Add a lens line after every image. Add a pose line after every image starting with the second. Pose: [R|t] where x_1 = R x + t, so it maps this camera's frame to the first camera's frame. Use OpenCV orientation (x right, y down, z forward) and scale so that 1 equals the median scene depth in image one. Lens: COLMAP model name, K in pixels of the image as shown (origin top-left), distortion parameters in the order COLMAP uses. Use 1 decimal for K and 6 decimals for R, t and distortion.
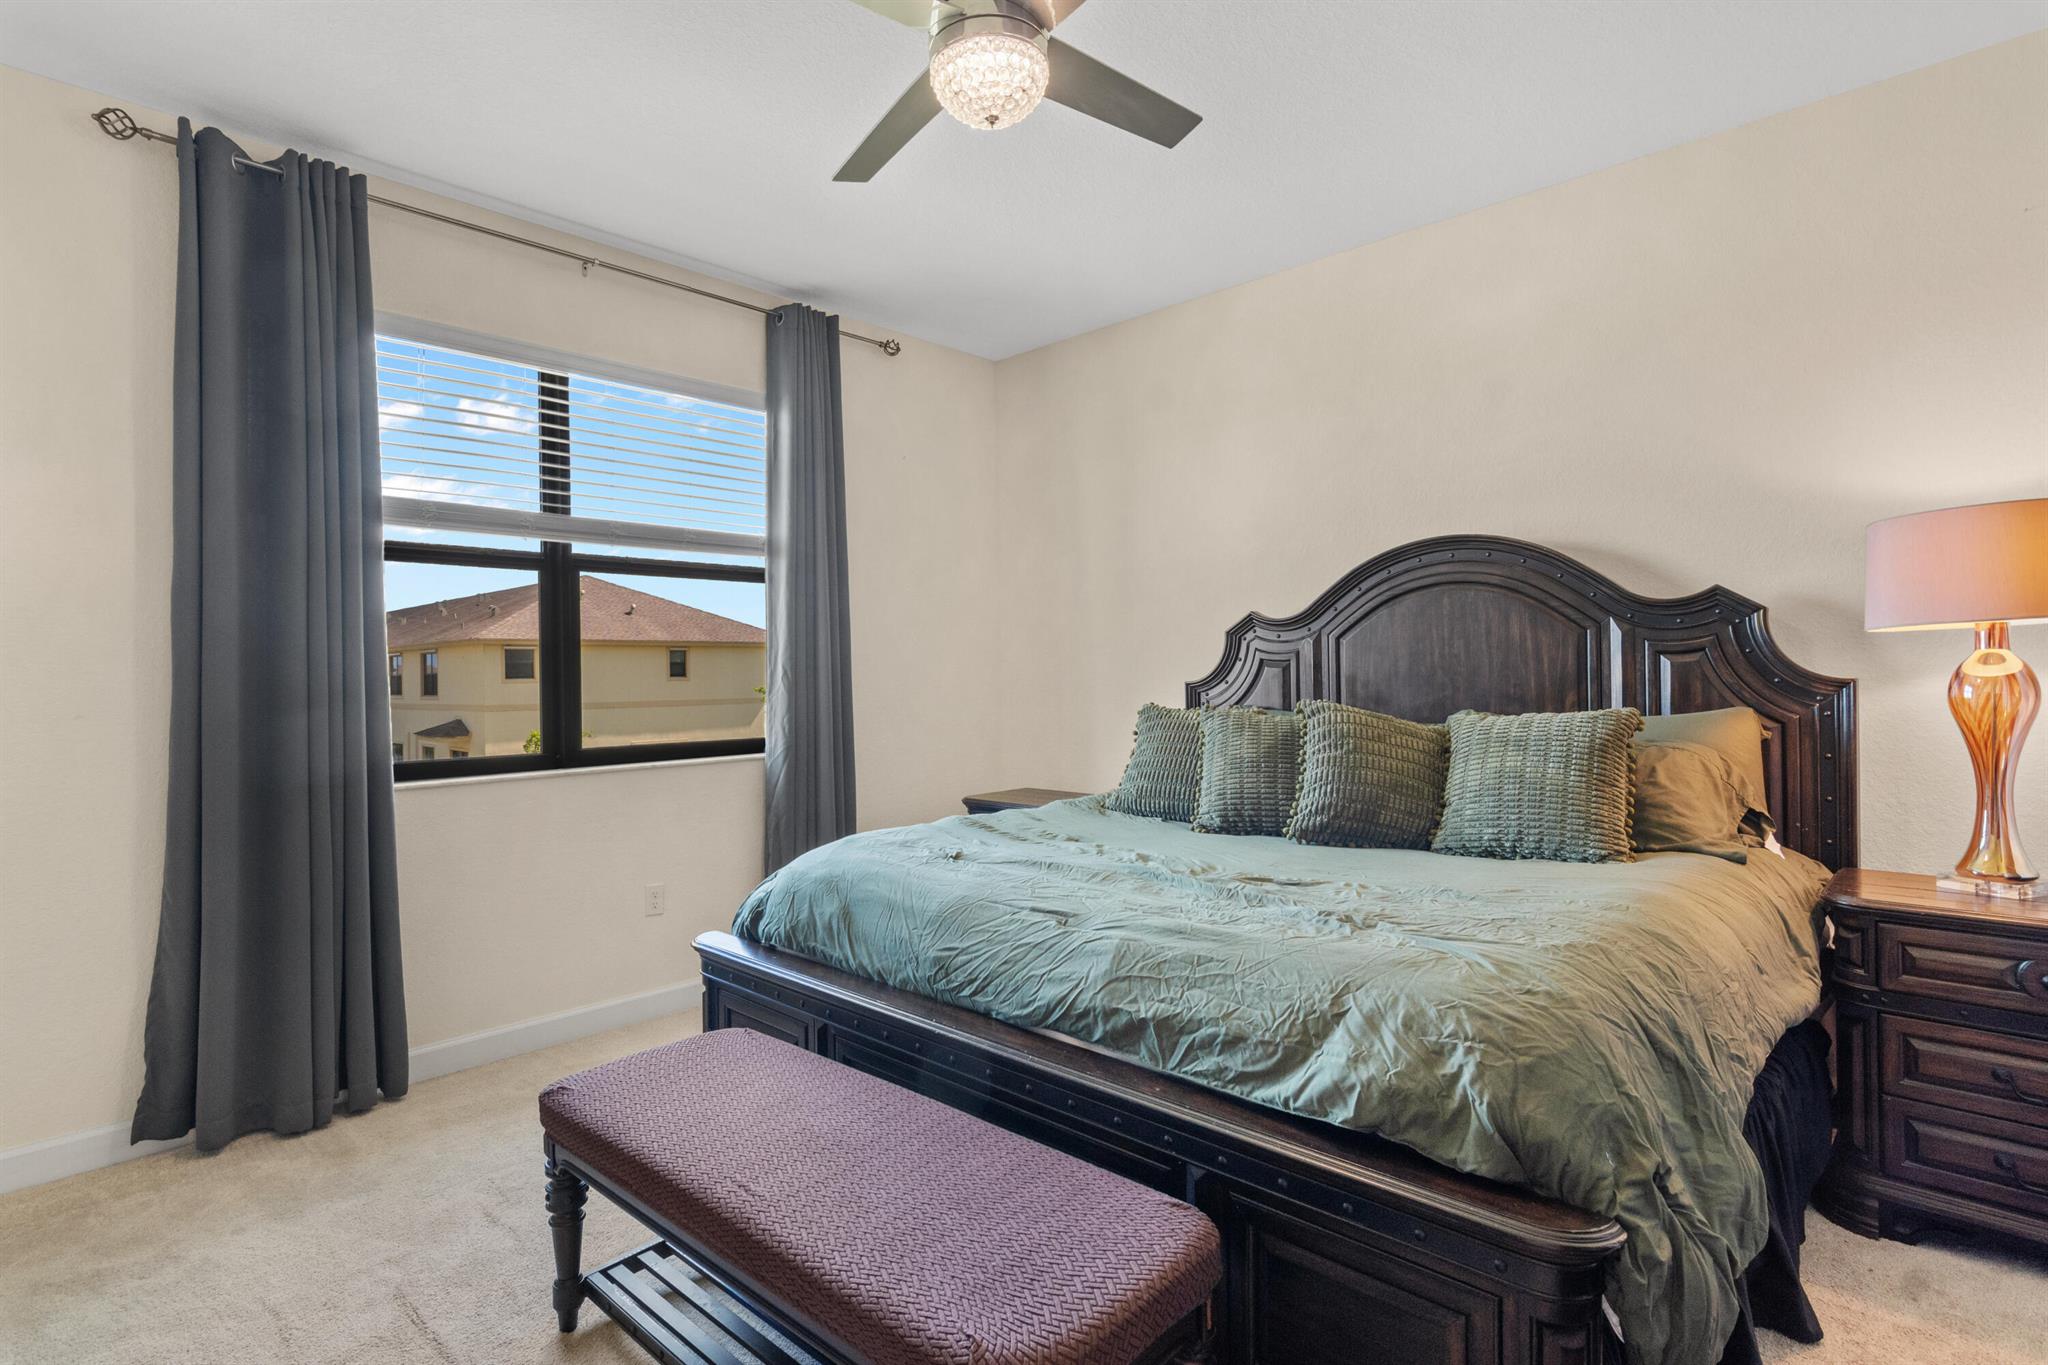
lens RADIAL K [[1021.0, 0, 1024.0], [0, 1021.0, 682.5], [0, 0, 1]] dist [0.000209, 0.000216]
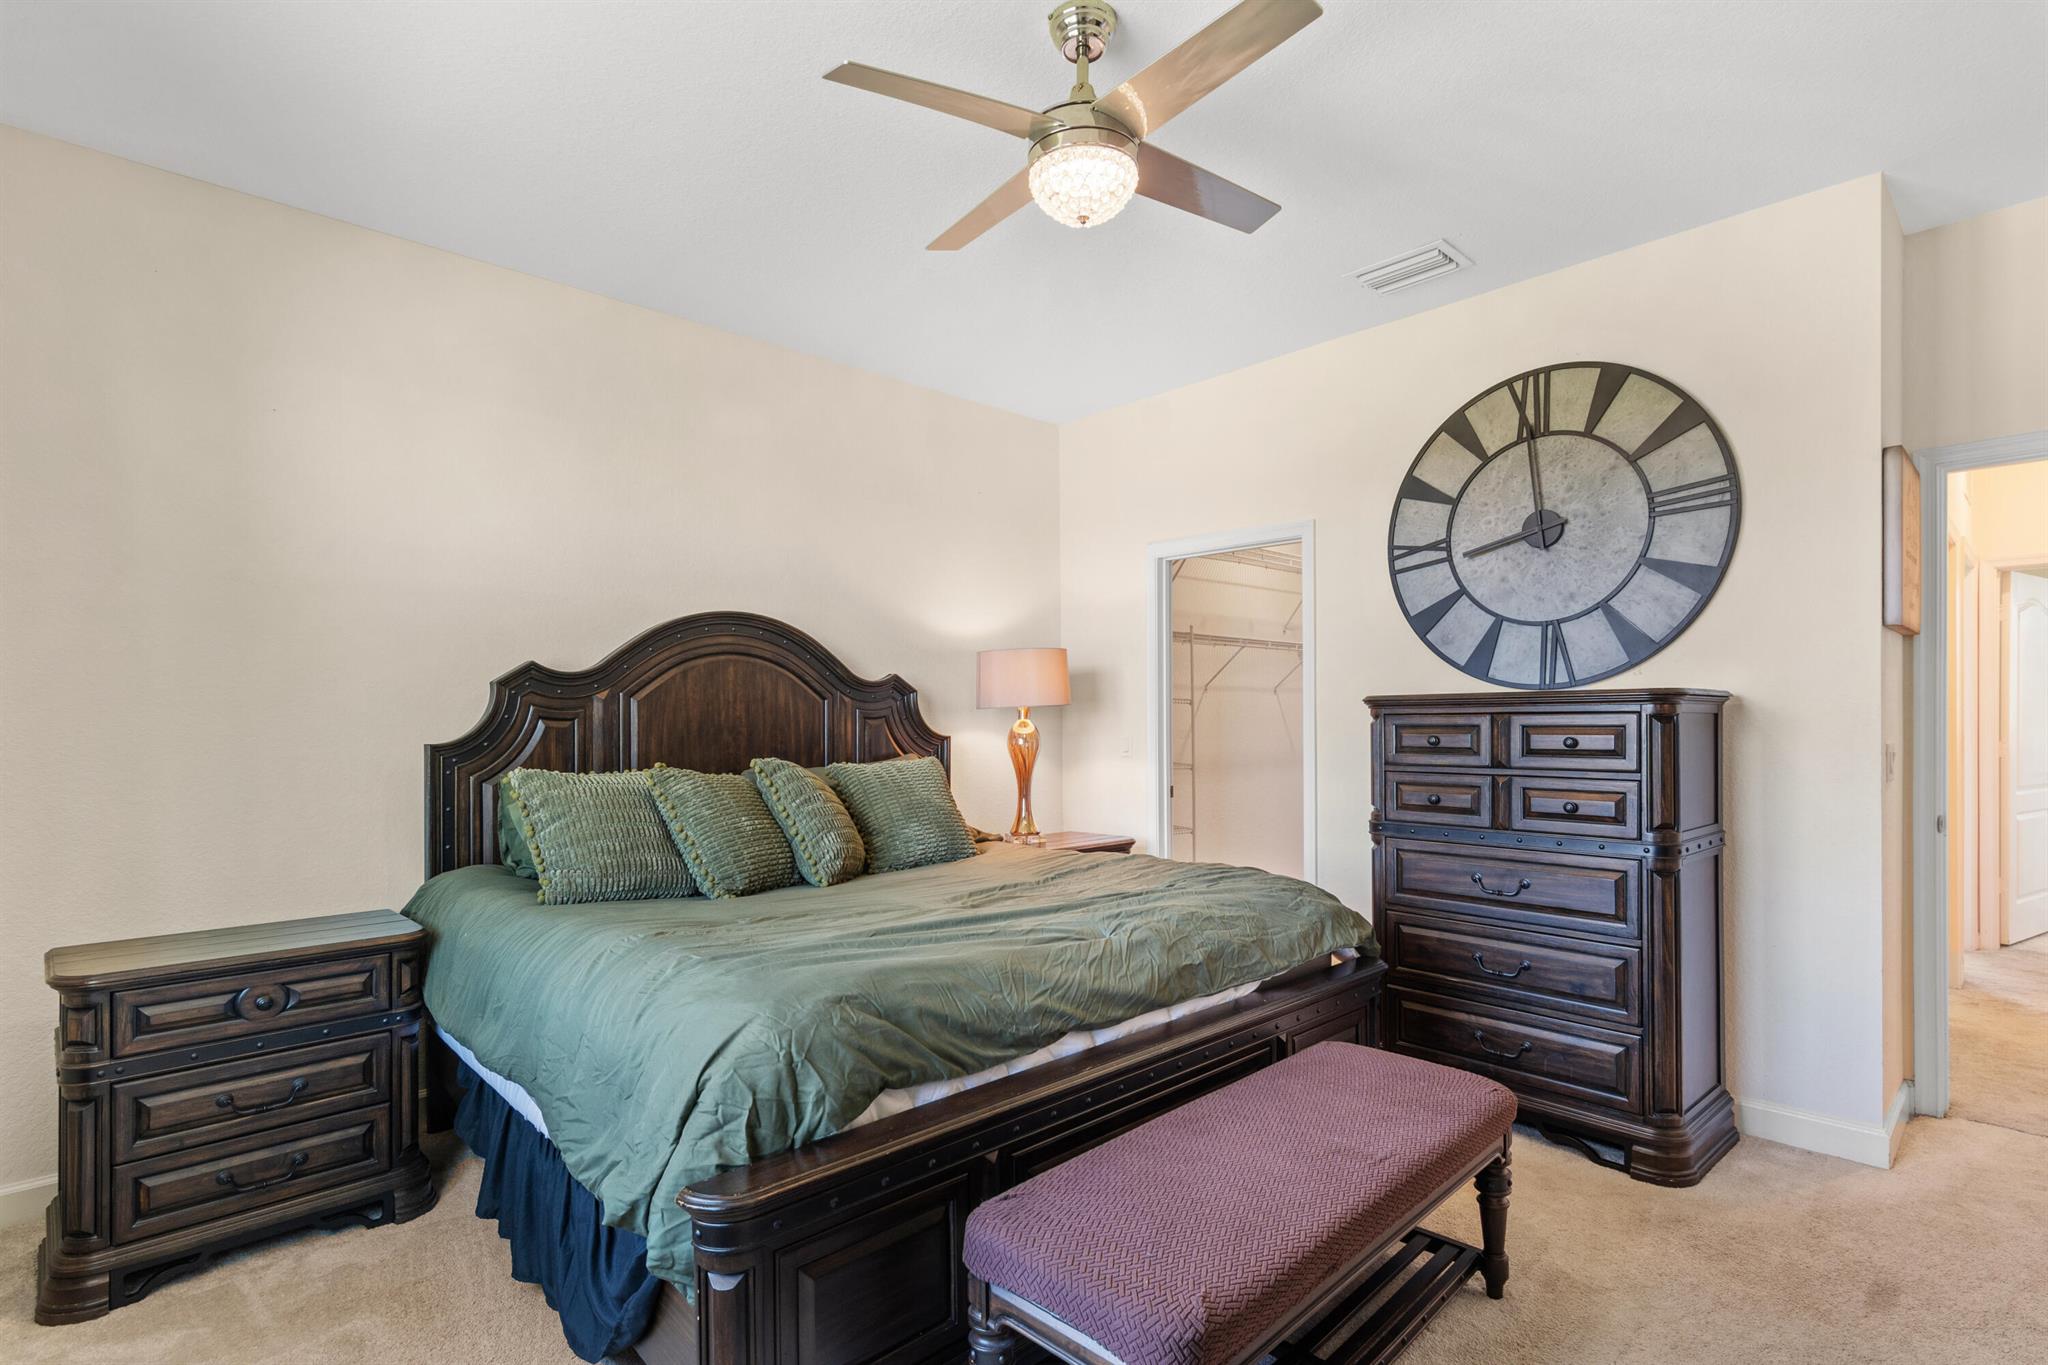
lens RADIAL K [[994.3, 0, 1017.9], [0, 994.3, 721.7], [0, 0, 1]] dist [0.000494, -0.000368]
pose [[0.037304, 0.013905, 0.999207, -0.712202], [0.014445, 0.999791, -0.014452, -0.000182], [-0.999200, 0.014972, 0.037095, 0.670484]]
